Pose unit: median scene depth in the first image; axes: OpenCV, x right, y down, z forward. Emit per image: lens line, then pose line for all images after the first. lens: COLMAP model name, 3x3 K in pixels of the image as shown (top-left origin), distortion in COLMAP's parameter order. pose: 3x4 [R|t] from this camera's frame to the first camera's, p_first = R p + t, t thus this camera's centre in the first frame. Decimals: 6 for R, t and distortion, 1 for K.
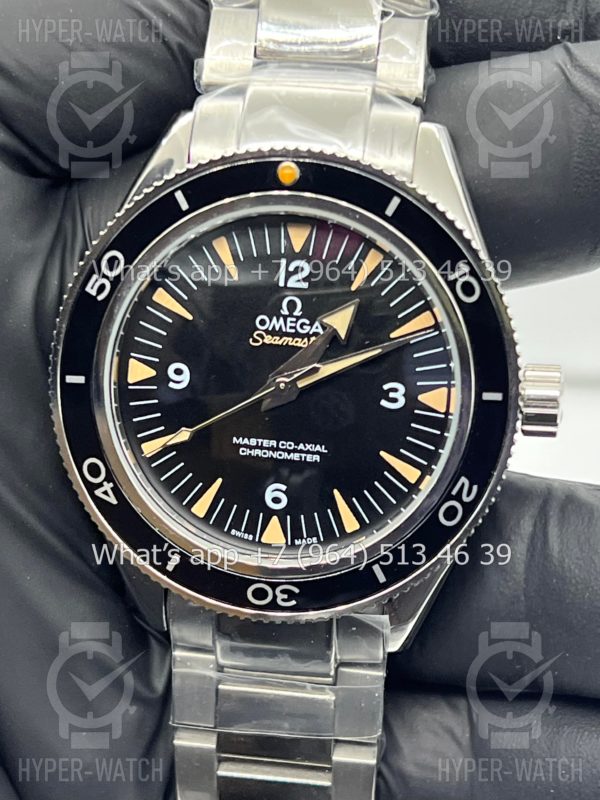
lens RADIAL K [[1851.9, 0, 297.5], [0, 1851.9, 435.6], [0, 0, 1]] dist [0.216439, 0.000000]
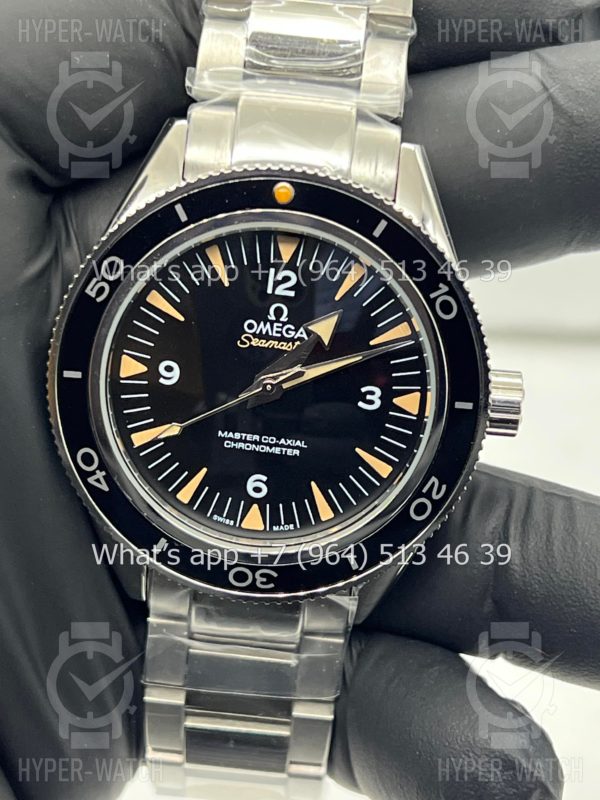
lens RADIAL K [[1851.9, 0, 294.4], [0, 1851.9, 400.1], [0, 0, 1]] dist [0.216439, 0.000000]
pose [[0.993124, 0.020612, 0.115236, -0.115865], [-0.031663, 0.994983, 0.094903, -0.120685], [-0.112702, -0.097899, 0.988794, -0.063492]]
